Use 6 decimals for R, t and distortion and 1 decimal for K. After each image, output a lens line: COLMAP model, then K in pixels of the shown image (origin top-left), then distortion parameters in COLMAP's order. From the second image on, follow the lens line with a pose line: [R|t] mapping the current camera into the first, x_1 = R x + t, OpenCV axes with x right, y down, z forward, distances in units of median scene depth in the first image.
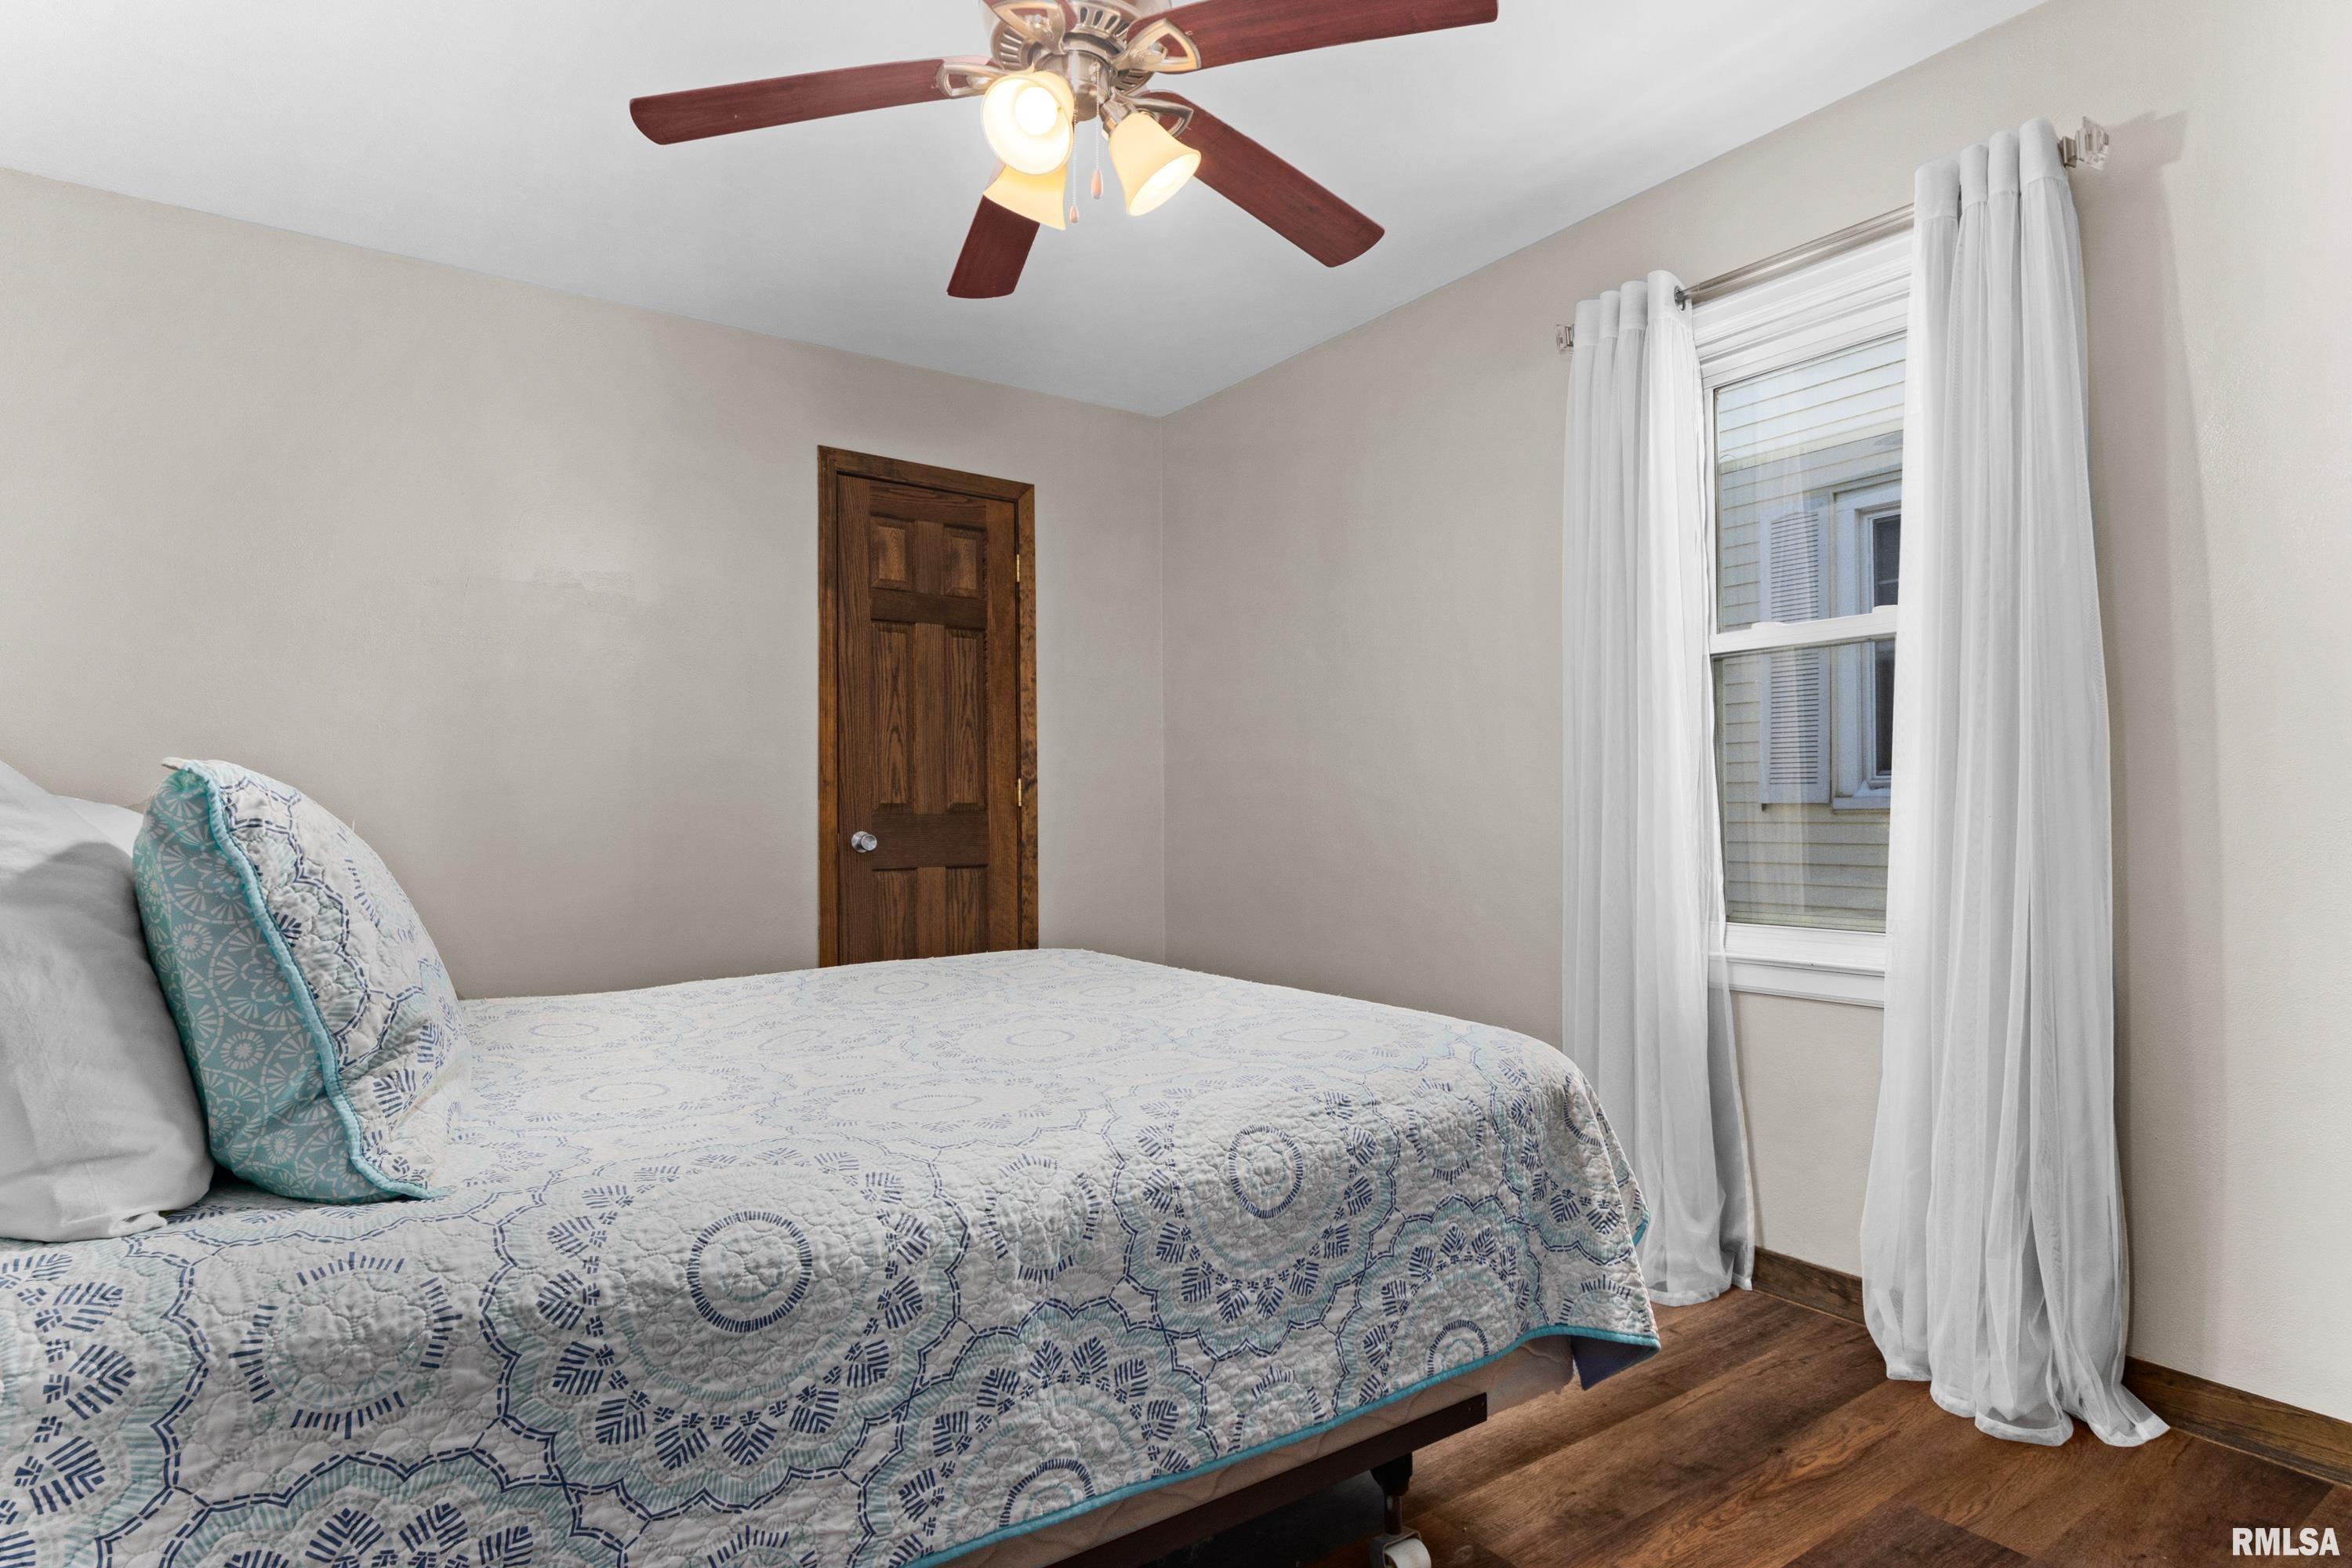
lens RADIAL K [[1237.3, 0, 1176.0], [0, 1237.3, 784.0], [0, 0, 1]] dist [0.001721, 0.000218]
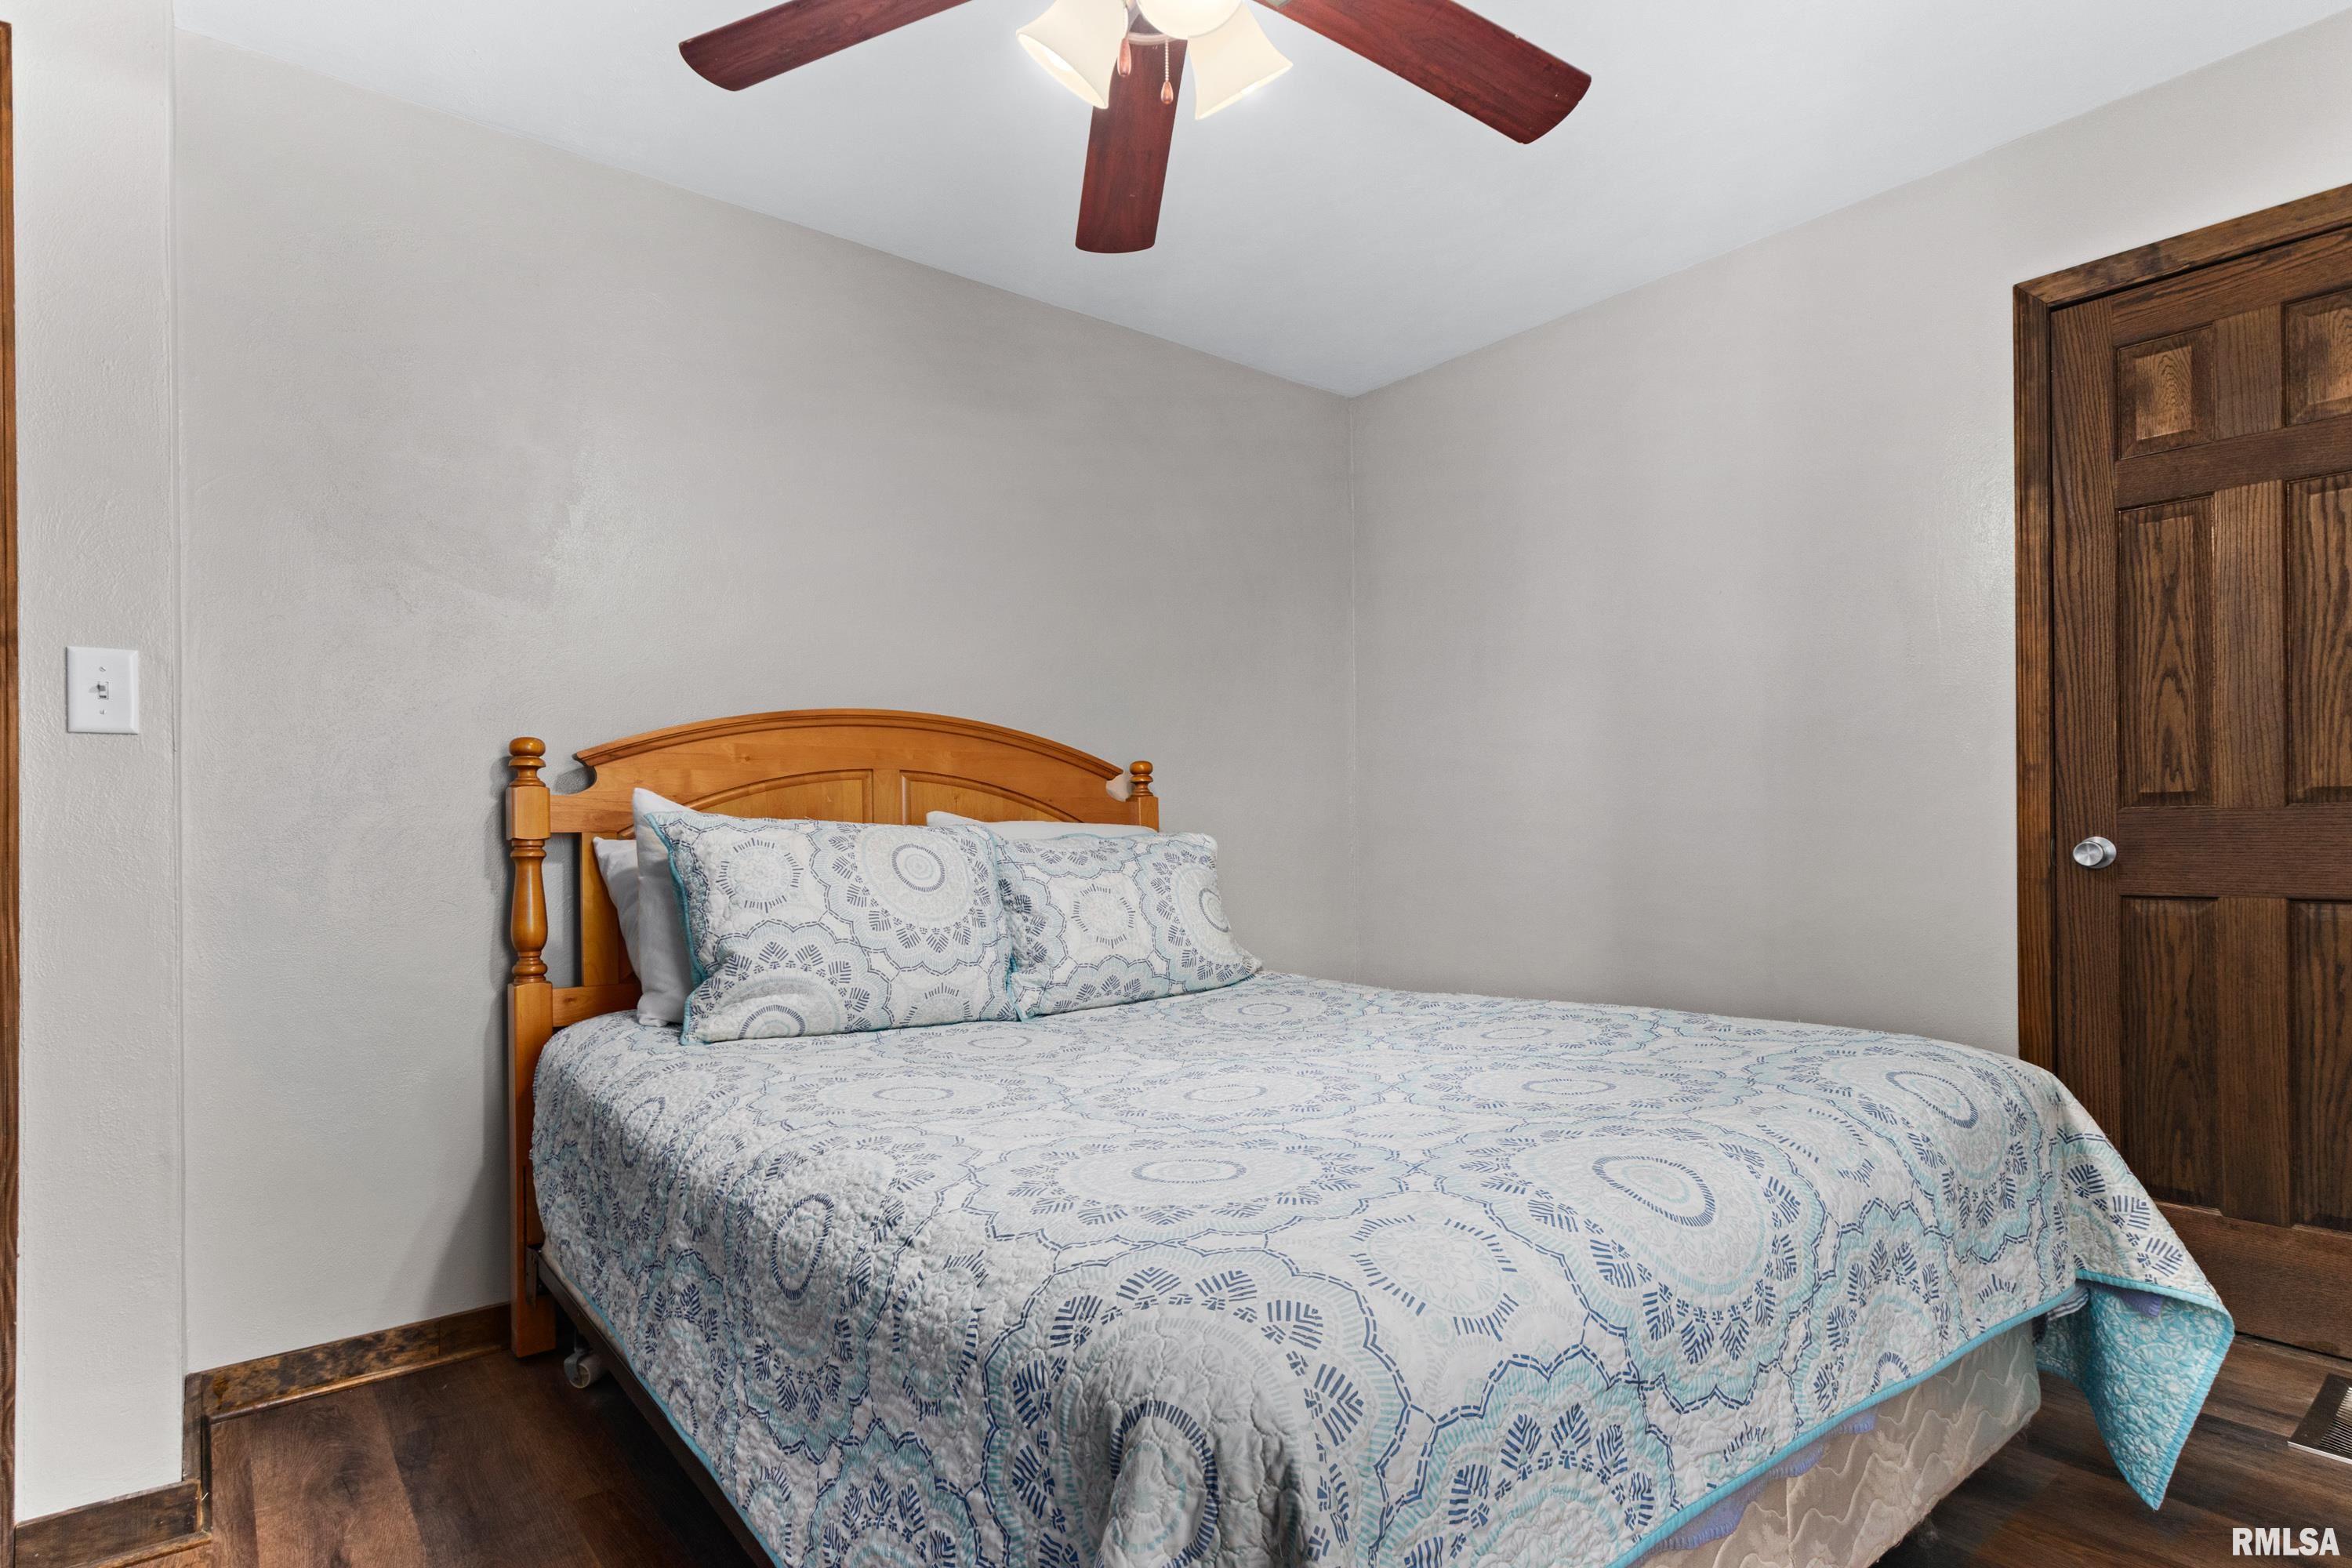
lens RADIAL K [[1204.5, 0, 1171.0], [0, 1204.5, 820.9], [0, 0, 1]] dist [0.005218, 0.000644]
pose [[0.069432, -0.008098, -0.997554, 0.356834], [0.043157, 0.999055, -0.005106, 0.011759], [0.996653, -0.042697, 0.069716, 0.462914]]
